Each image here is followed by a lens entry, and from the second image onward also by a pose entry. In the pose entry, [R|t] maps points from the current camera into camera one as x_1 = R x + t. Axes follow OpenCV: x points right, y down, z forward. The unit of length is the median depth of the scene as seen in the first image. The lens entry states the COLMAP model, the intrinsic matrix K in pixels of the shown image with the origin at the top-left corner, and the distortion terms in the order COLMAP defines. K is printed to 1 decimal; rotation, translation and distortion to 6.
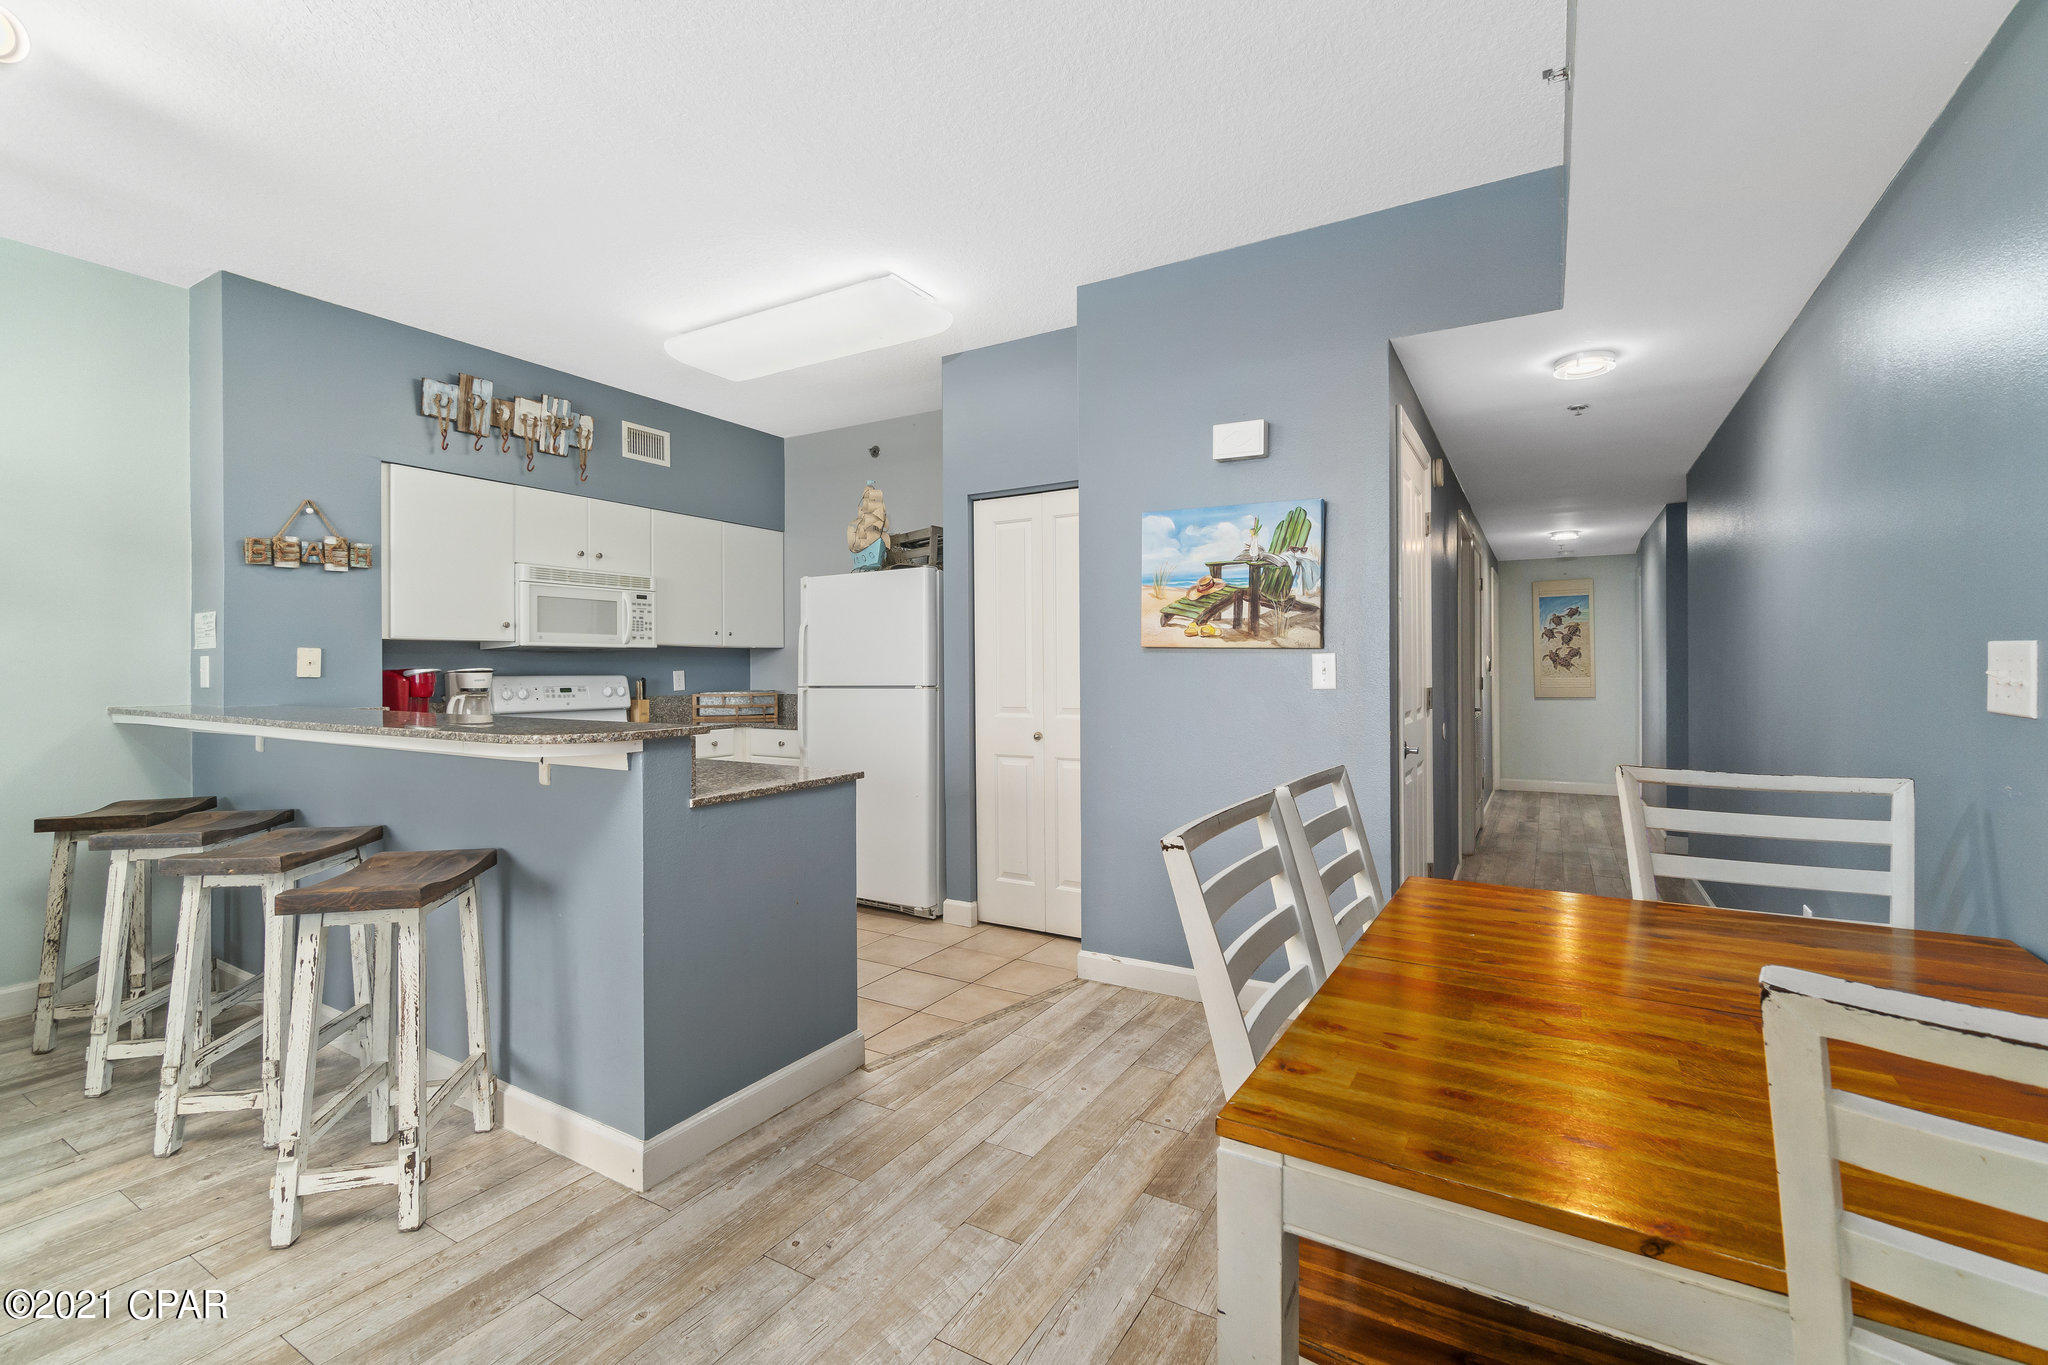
lens RADIAL K [[884.4, 0, 1026.4], [0, 884.4, 669.9], [0, 0, 1]] dist [-0.005607, 0.002518]
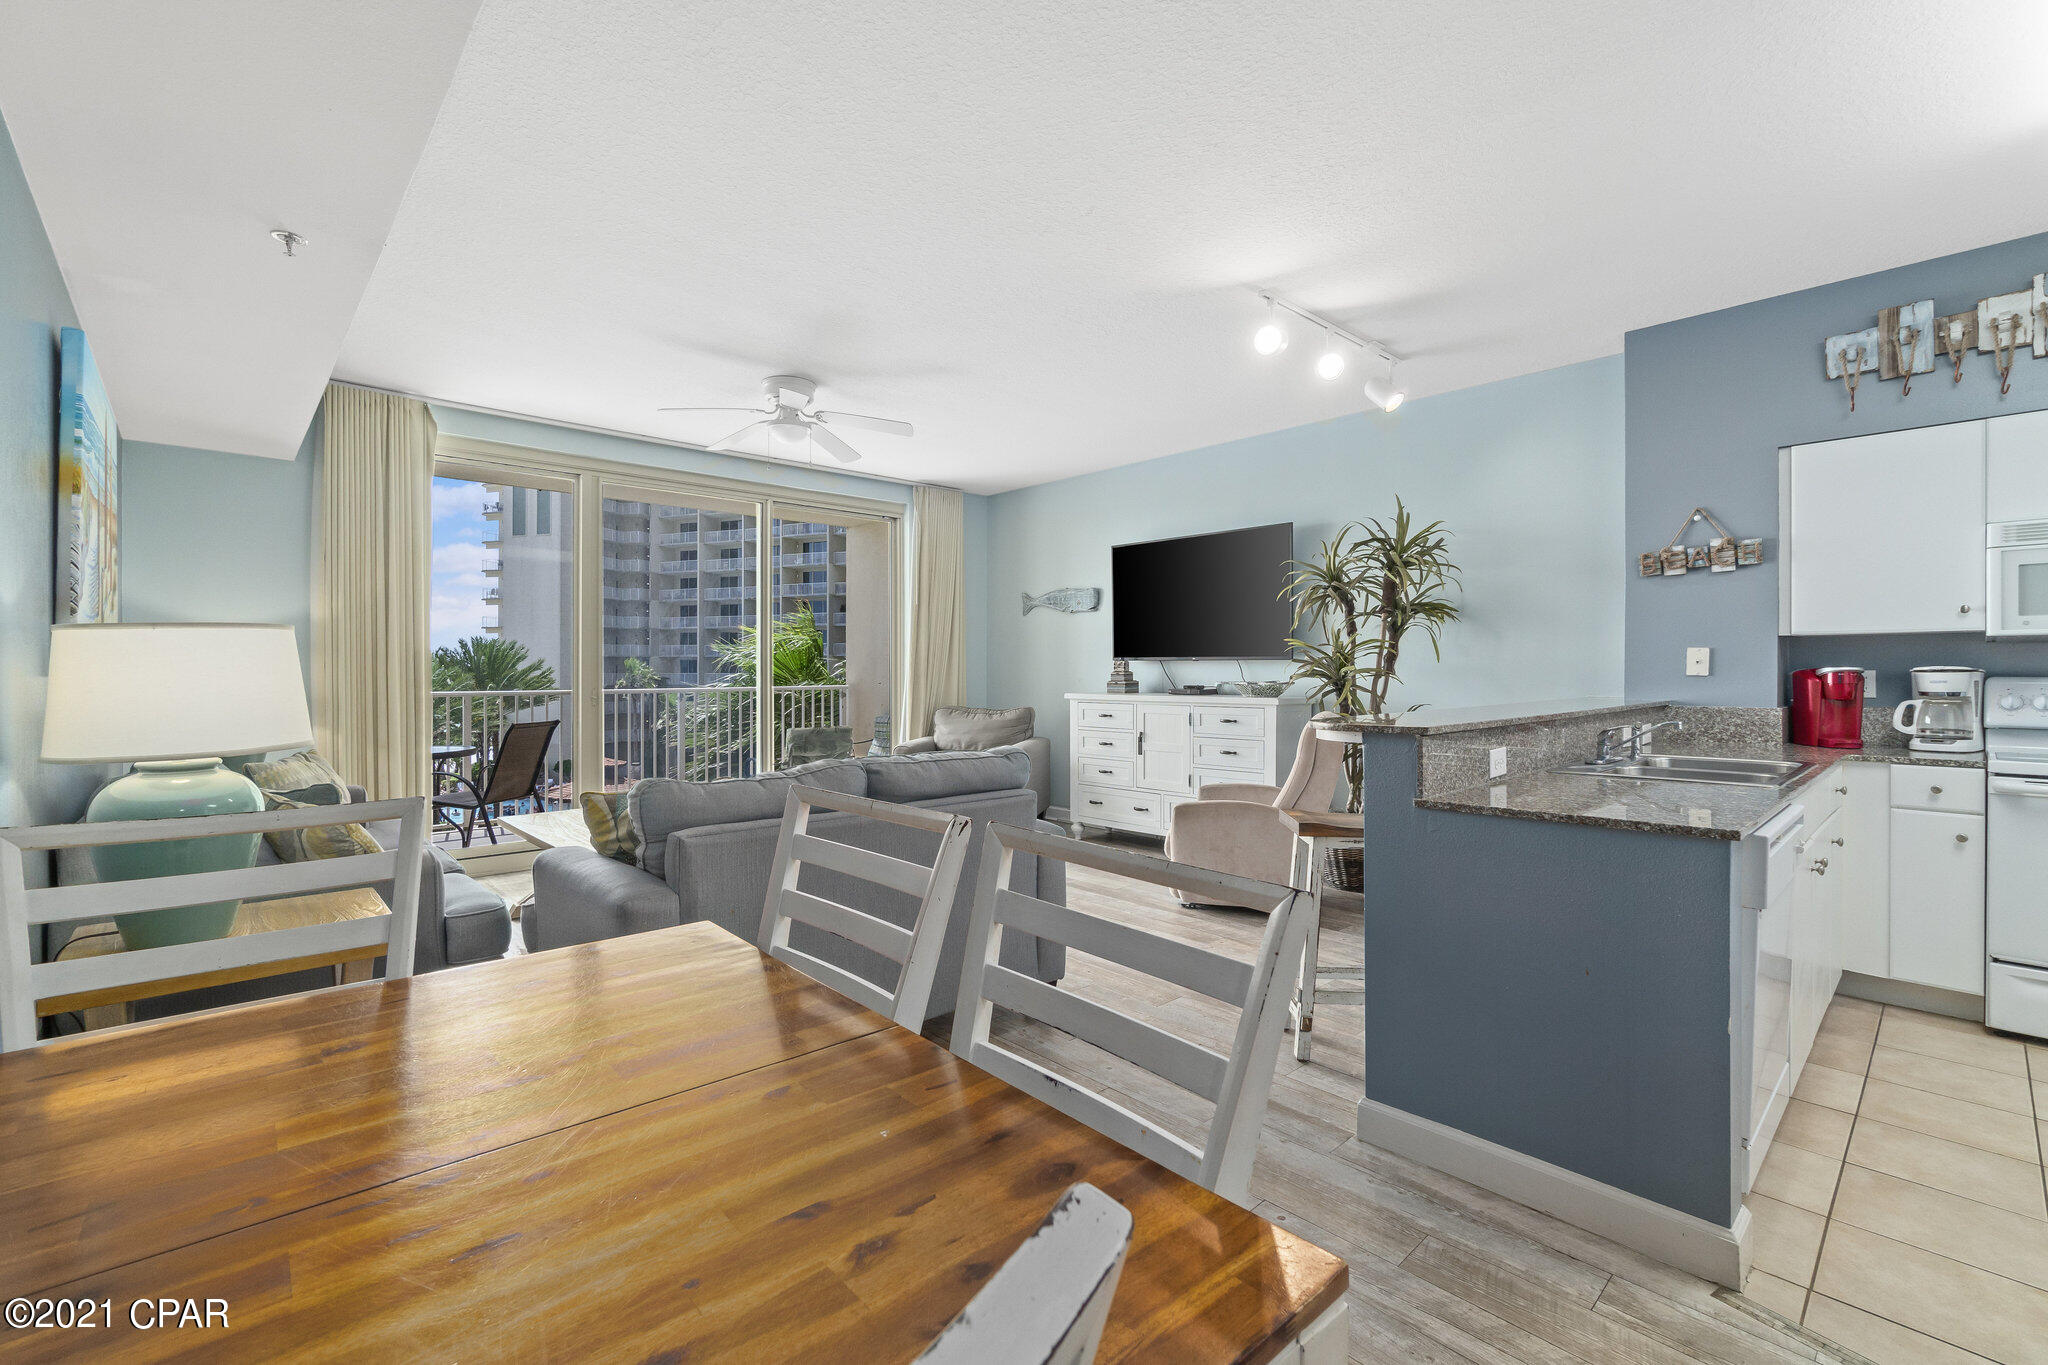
lens RADIAL K [[884.4, 0, 1024.6], [0, 884.4, 671.4], [0, 0, 1]] dist [-0.005607, 0.002518]
pose [[-0.282934, 0.004301, -0.959130, 0.429481], [-0.000063, 0.999990, 0.004503, -0.001215], [0.959139, 0.001335, -0.282931, 0.521417]]
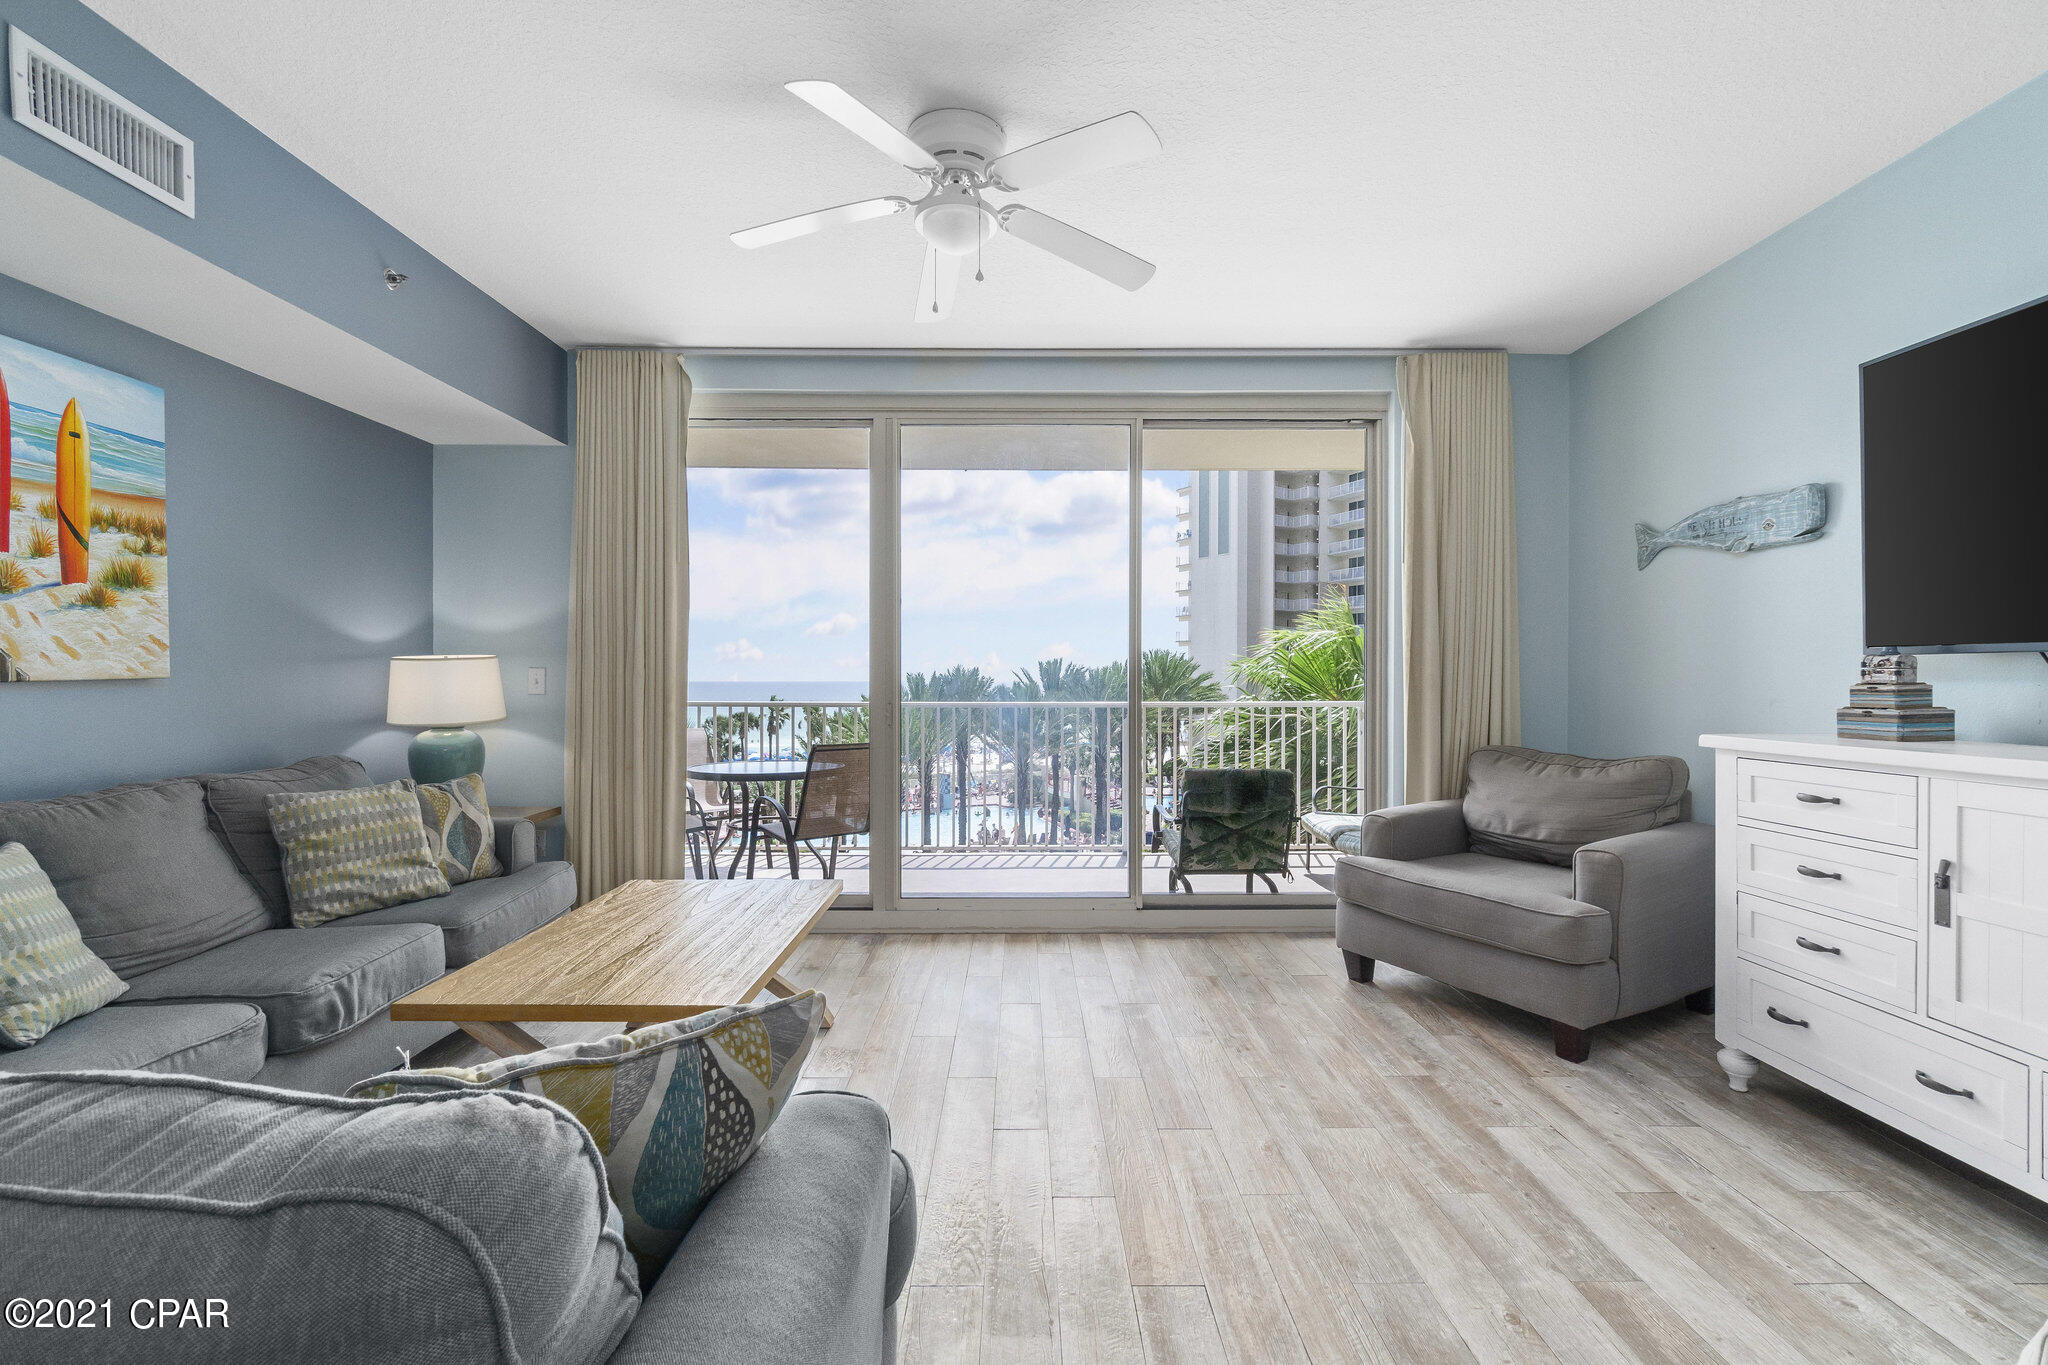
lens RADIAL K [[884.4, 0, 1025.1], [0, 884.4, 683.1], [0, 0, 1]] dist [-0.005607, 0.002518]
pose [[-0.853581, 0.004801, -0.520937, -0.408962], [0.001012, 0.999971, 0.007557, 0.001003], [0.520958, 0.005923, -0.853562, 0.437789]]
